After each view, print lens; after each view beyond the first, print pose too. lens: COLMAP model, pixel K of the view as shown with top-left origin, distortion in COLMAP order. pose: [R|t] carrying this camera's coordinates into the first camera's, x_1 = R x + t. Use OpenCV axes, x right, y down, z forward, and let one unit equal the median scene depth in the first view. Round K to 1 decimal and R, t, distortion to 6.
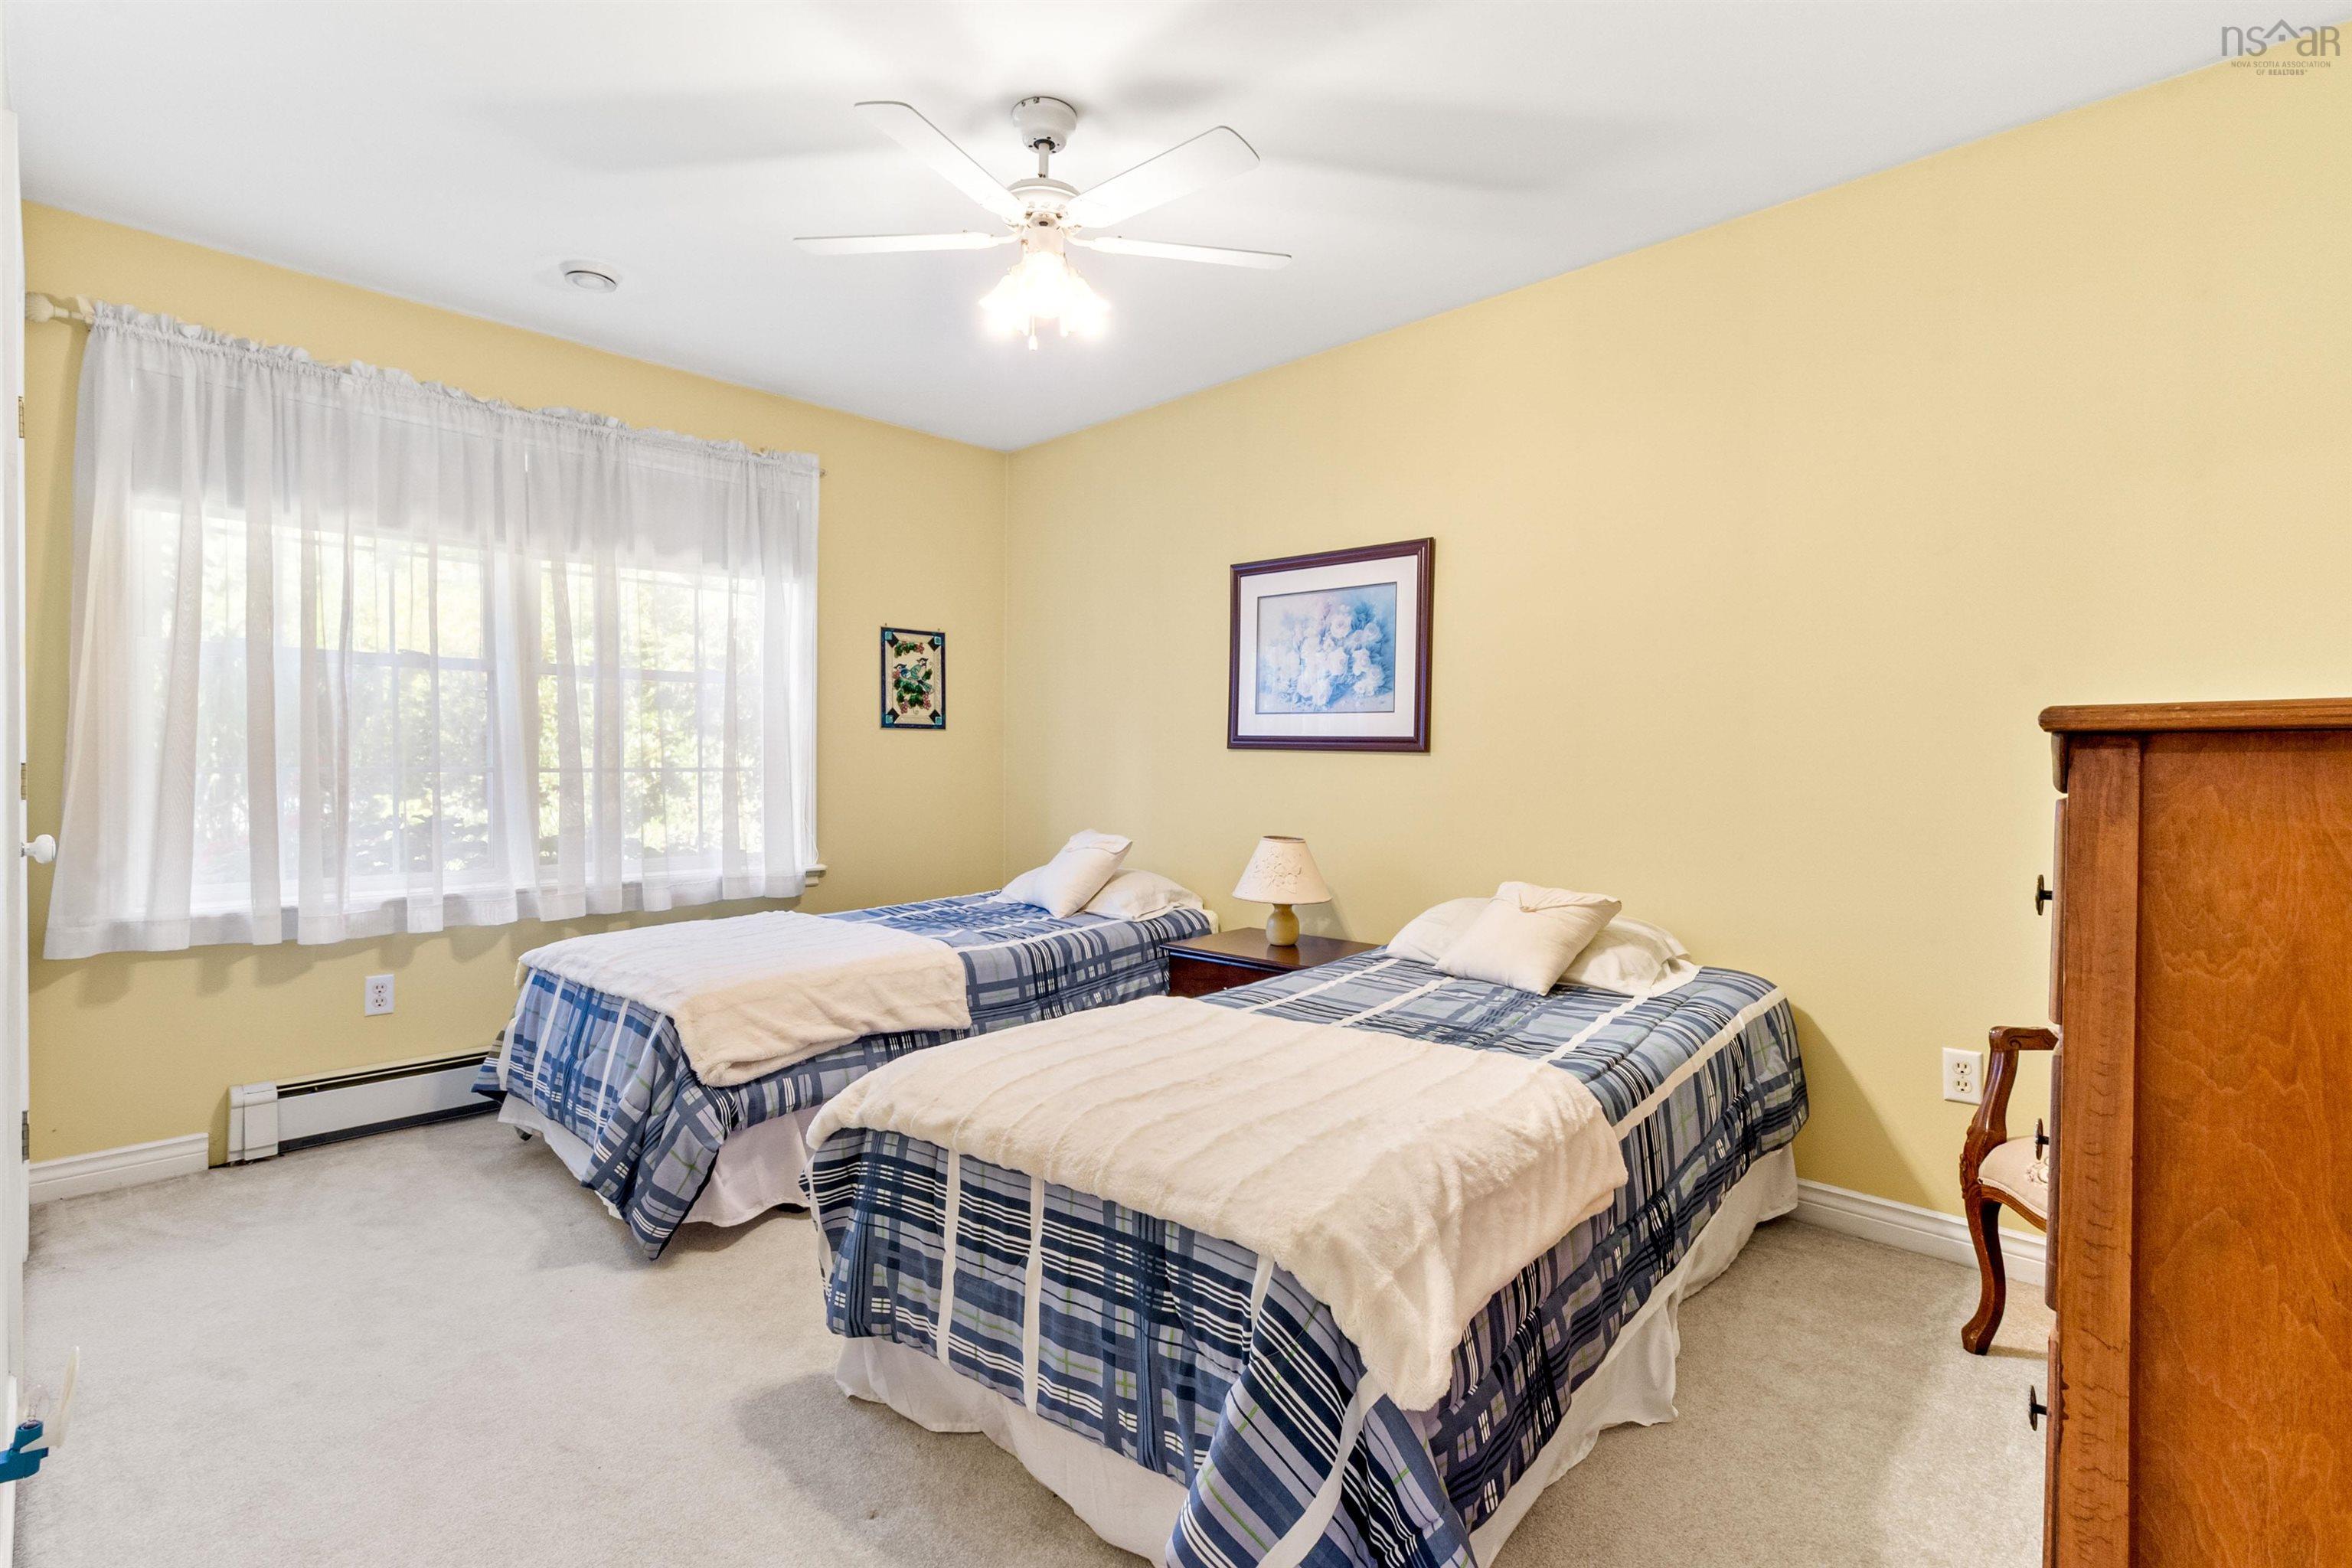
lens RADIAL K [[1149.2, 0, 1210.8], [0, 1149.2, 758.8], [0, 0, 1]] dist [-0.001347, -0.000349]
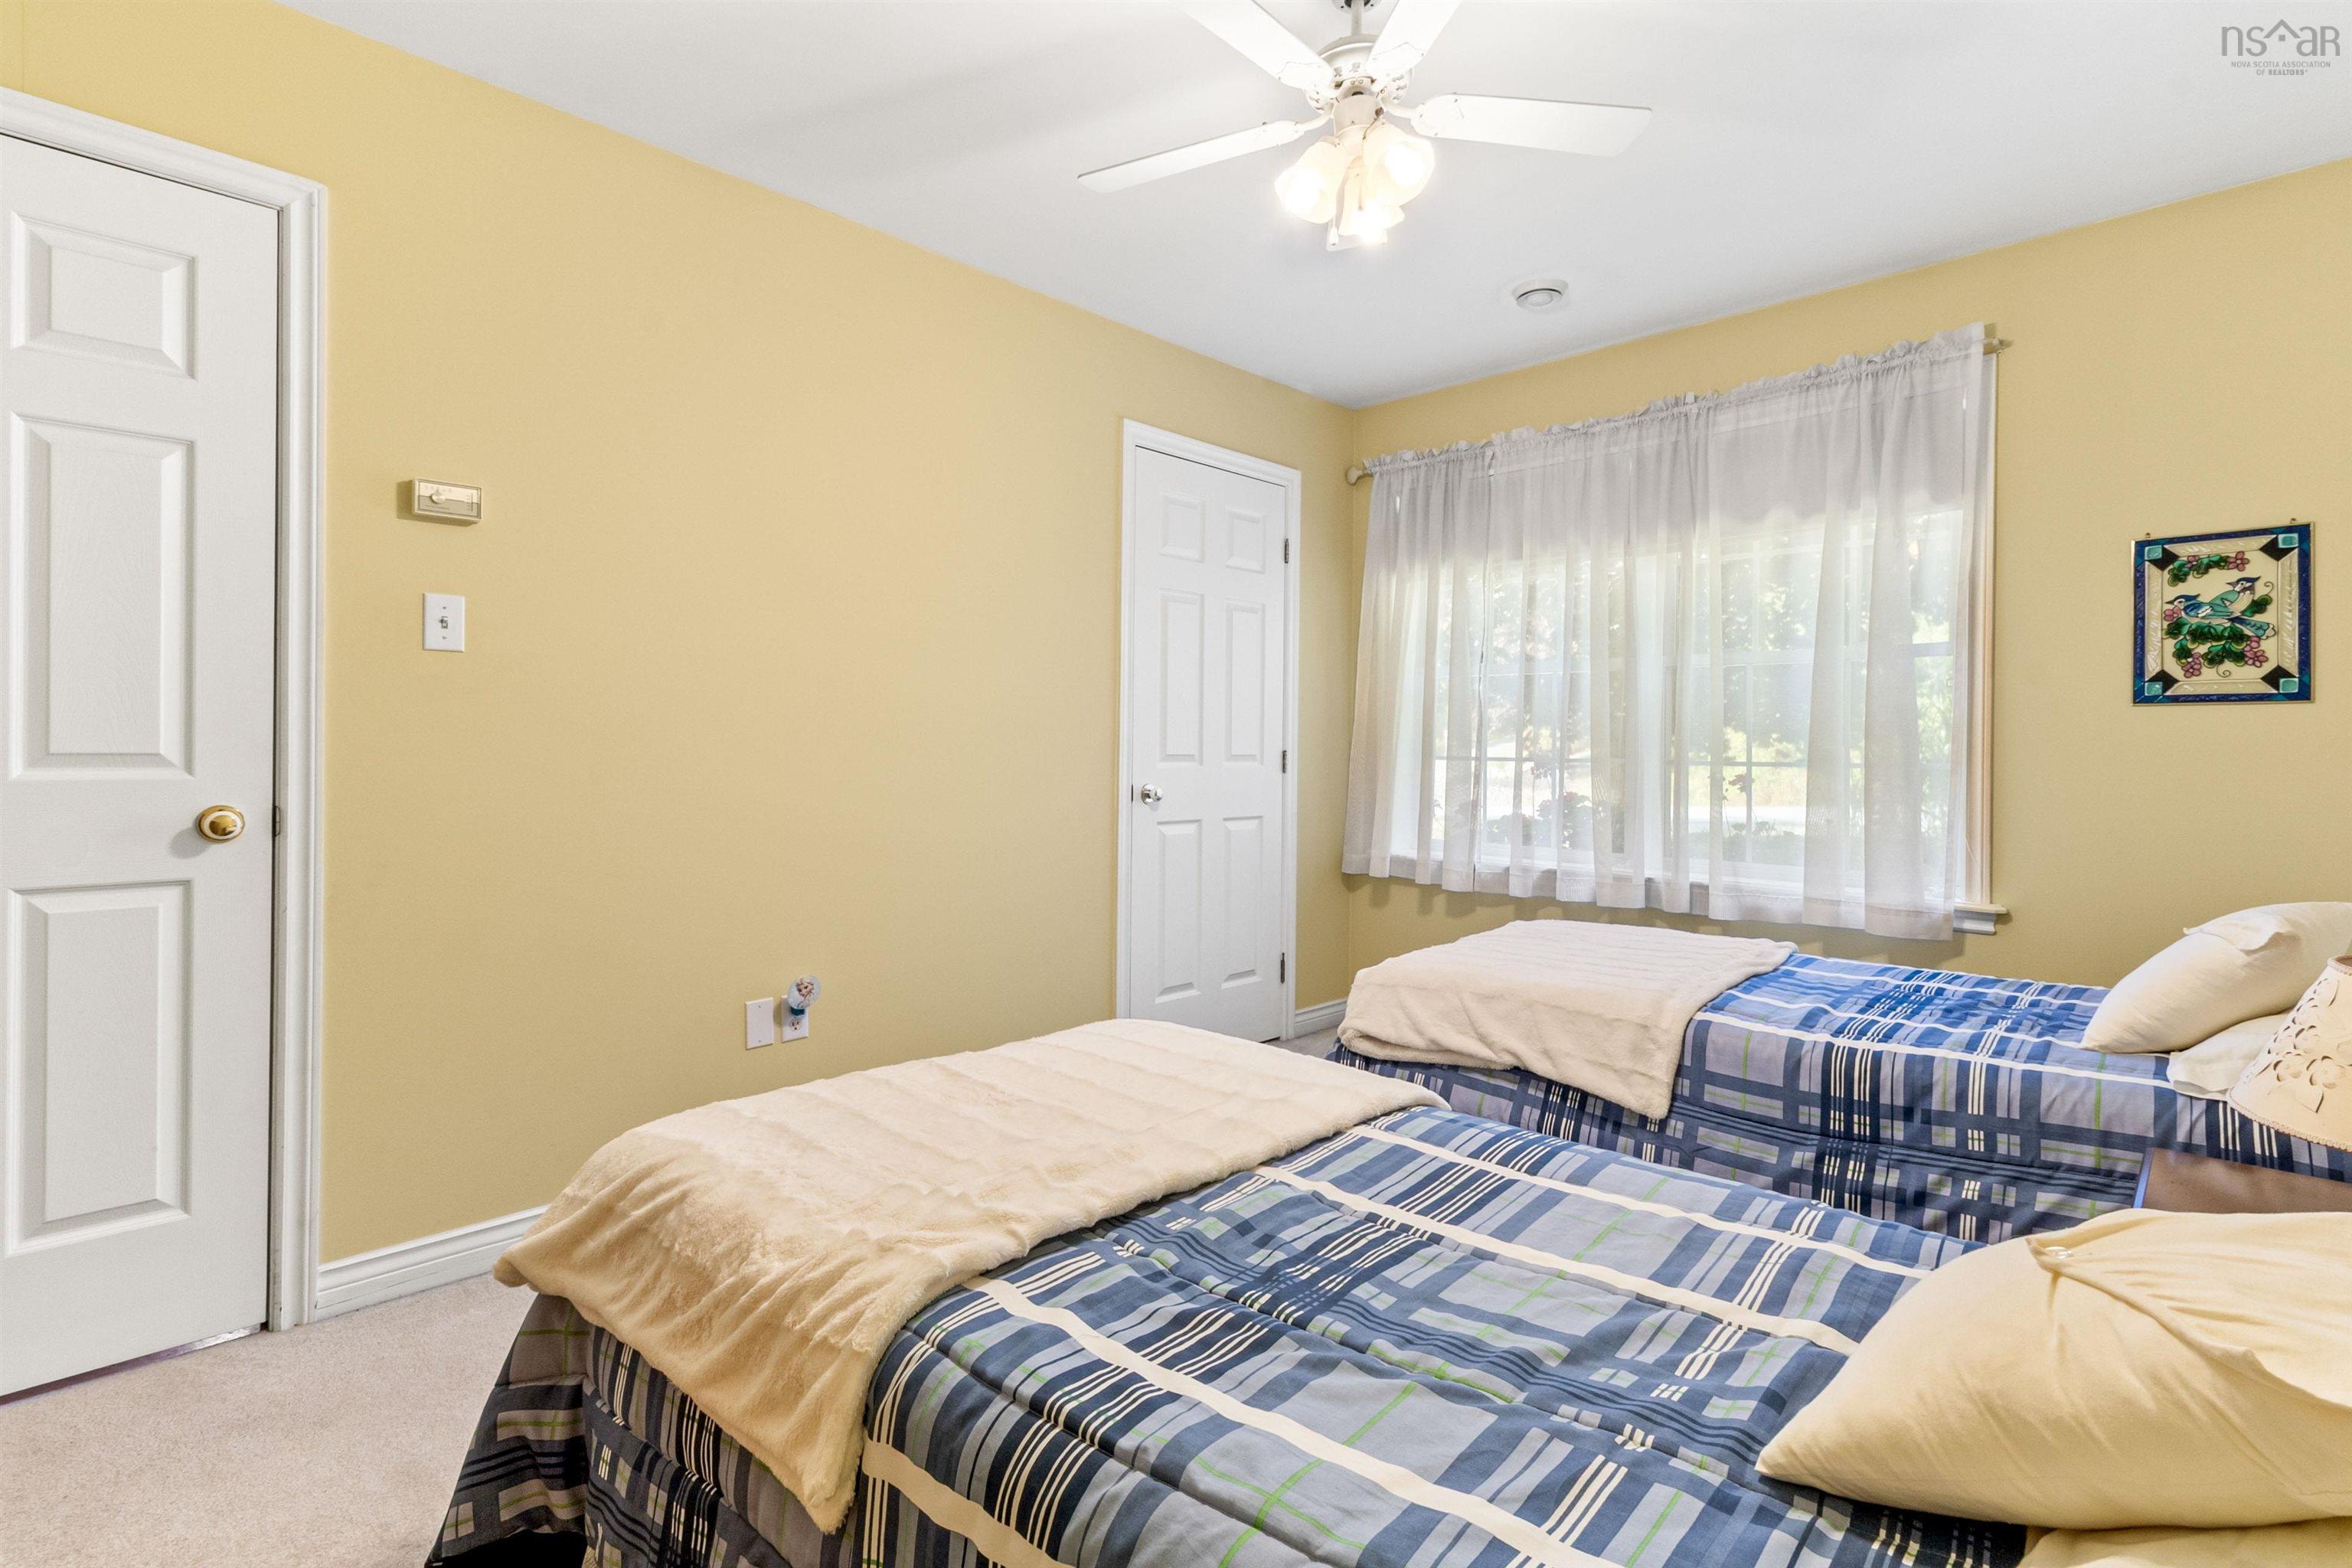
lens RADIAL K [[1149.2, 0, 1210.8], [0, 1149.2, 758.8], [0, 0, 1]] dist [-0.001347, -0.000349]
pose [[-0.086120, -0.003029, -0.996280, 0.451486], [-0.014710, 0.999890, -0.001768, 0.013517], [0.996176, 0.014503, -0.086156, 0.674084]]
